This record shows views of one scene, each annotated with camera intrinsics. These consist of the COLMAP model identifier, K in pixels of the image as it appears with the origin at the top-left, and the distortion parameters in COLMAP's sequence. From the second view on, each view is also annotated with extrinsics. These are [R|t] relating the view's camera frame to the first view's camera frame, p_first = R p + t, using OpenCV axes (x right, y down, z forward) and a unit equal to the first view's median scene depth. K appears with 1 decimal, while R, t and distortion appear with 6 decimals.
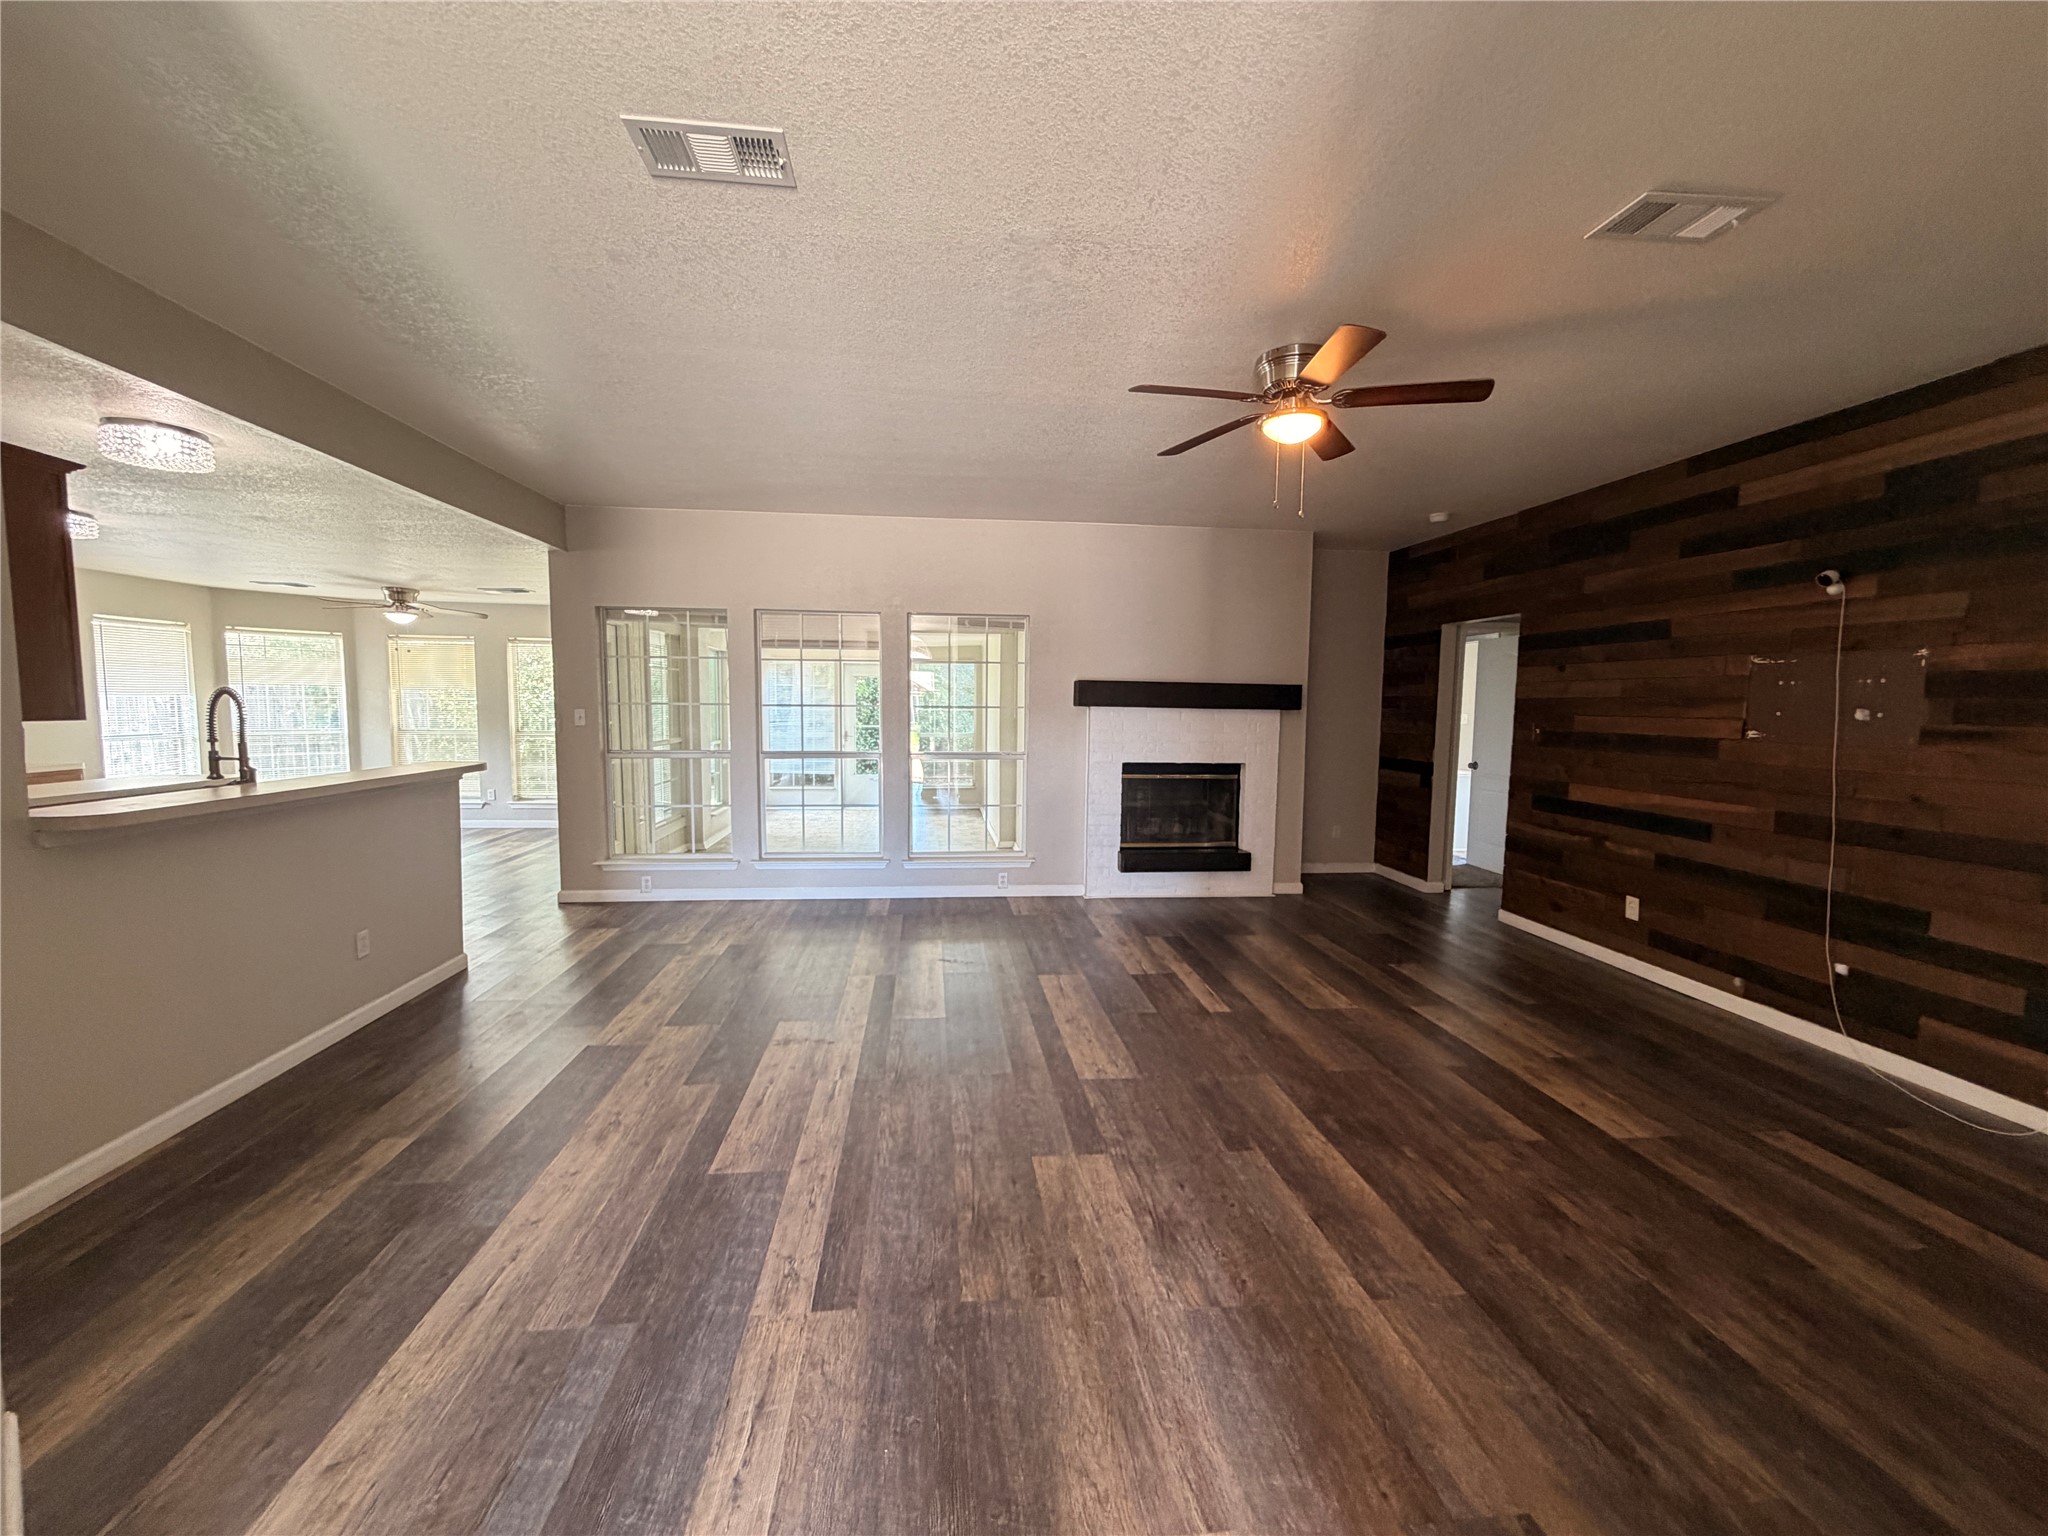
lens RADIAL K [[817.4, 0, 1020.2], [0, 817.4, 768.8], [0, 0, 1]] dist [0.000935, -0.000660]
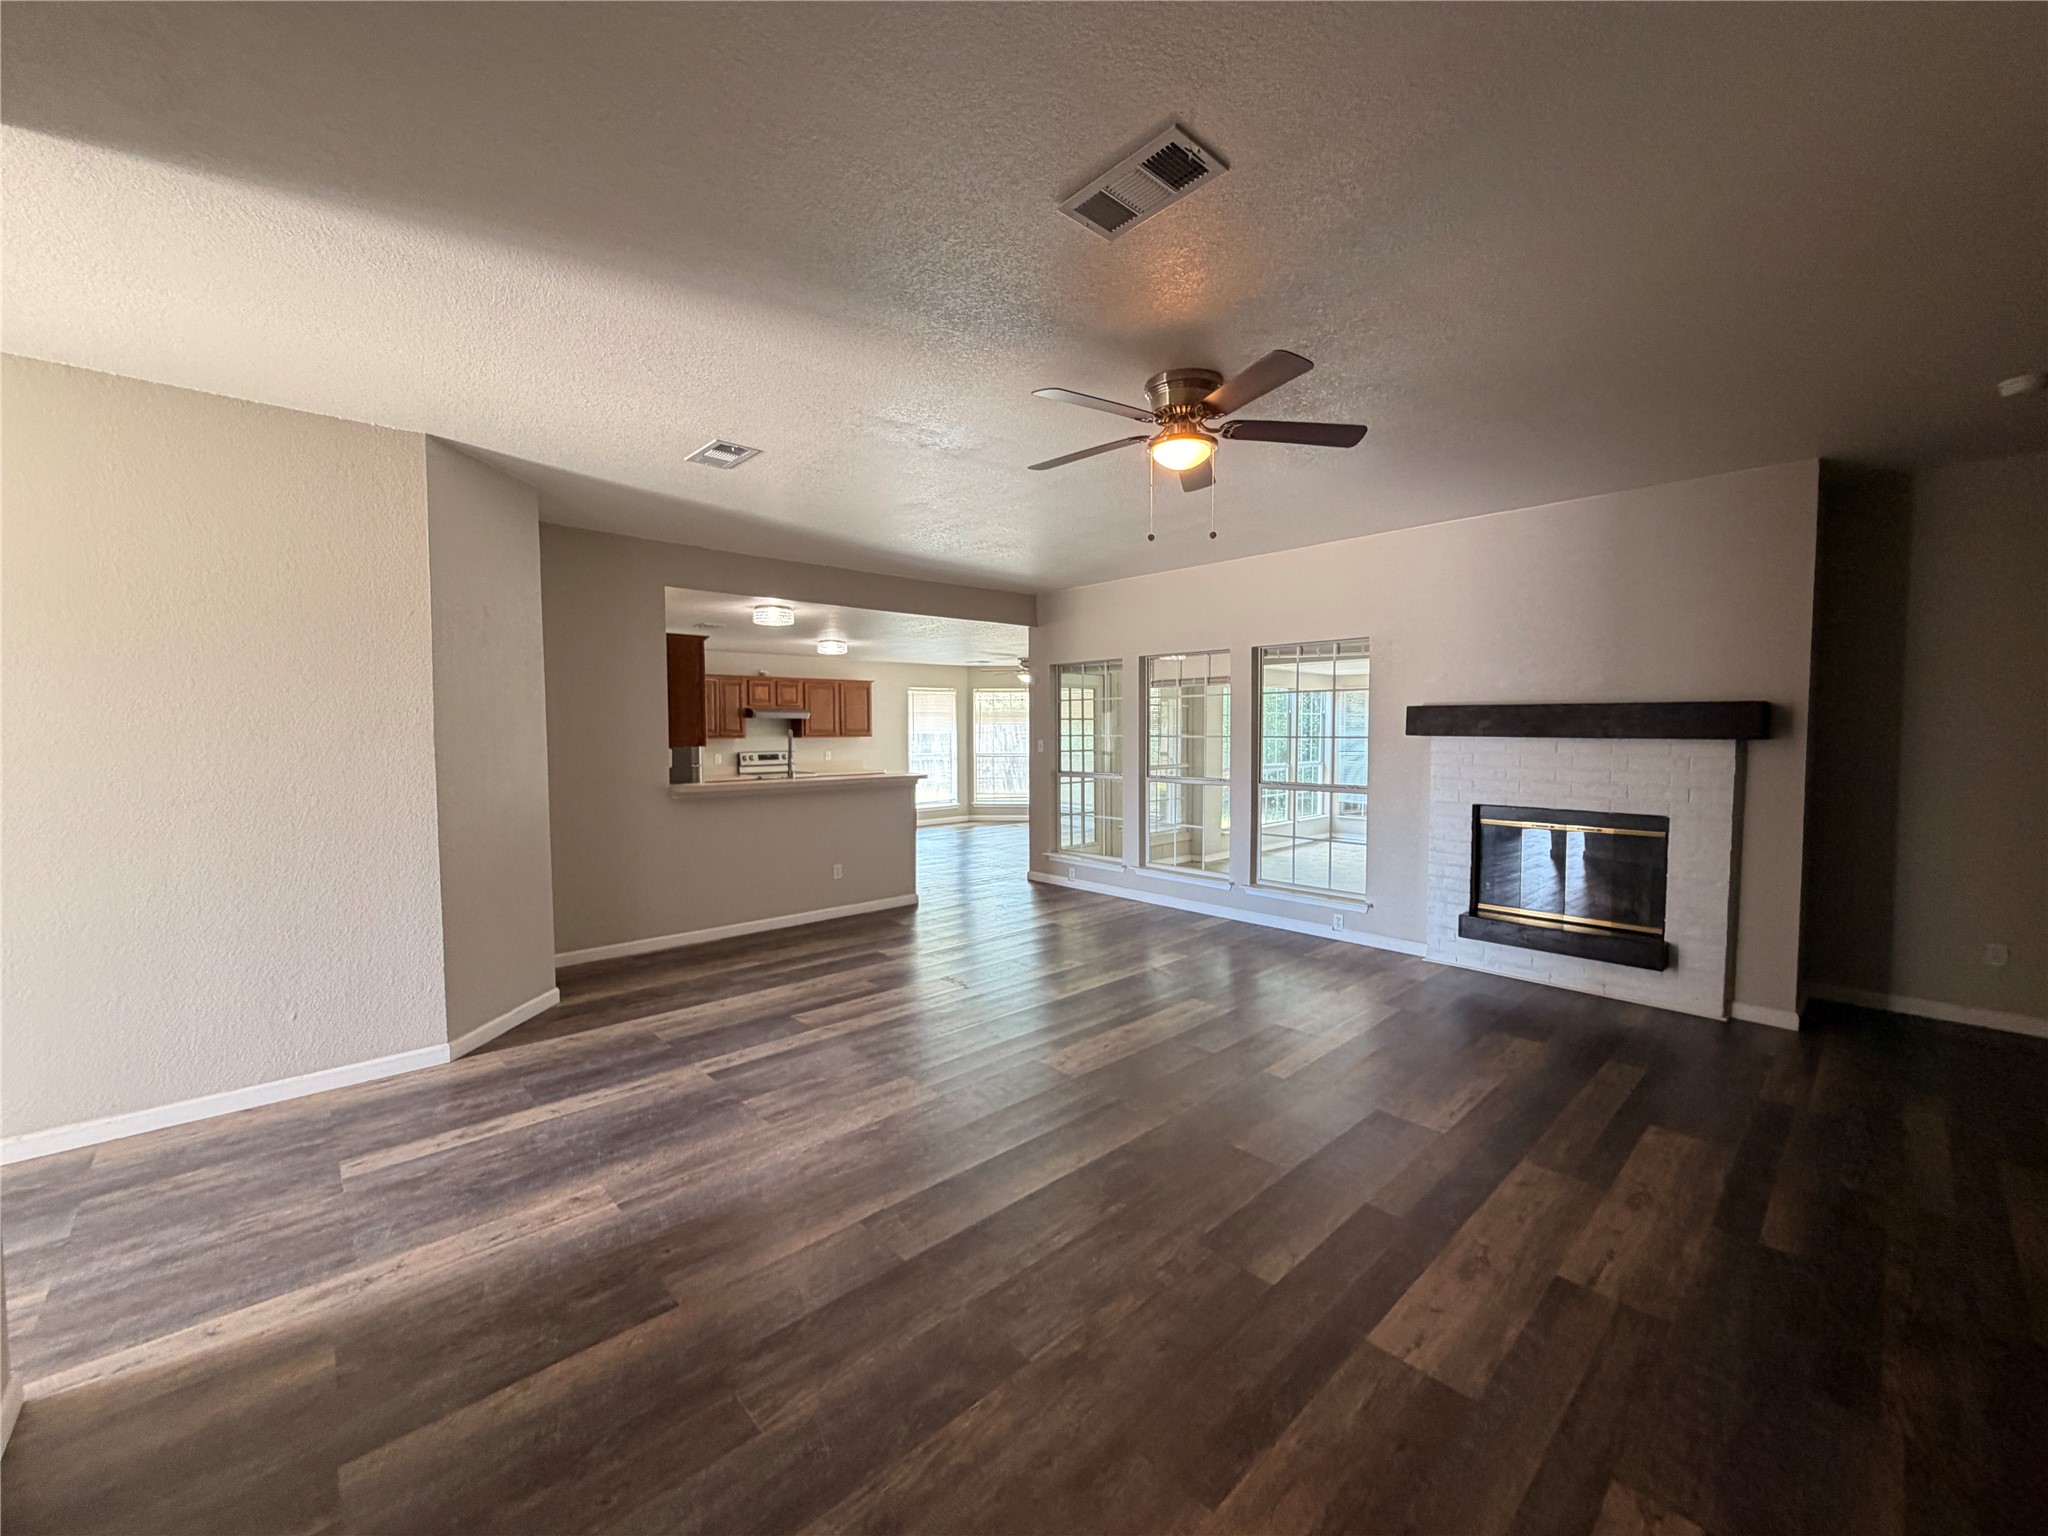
lens RADIAL K [[817.4, 0, 1014.2], [0, 817.4, 768.6], [0, 0, 1]] dist [0.000935, -0.000660]
pose [[0.594653, 0.026146, -0.803557, 1.061685], [-0.054910, 0.998458, -0.008147, -0.023169], [0.802105, 0.048968, 0.595172, 0.289856]]
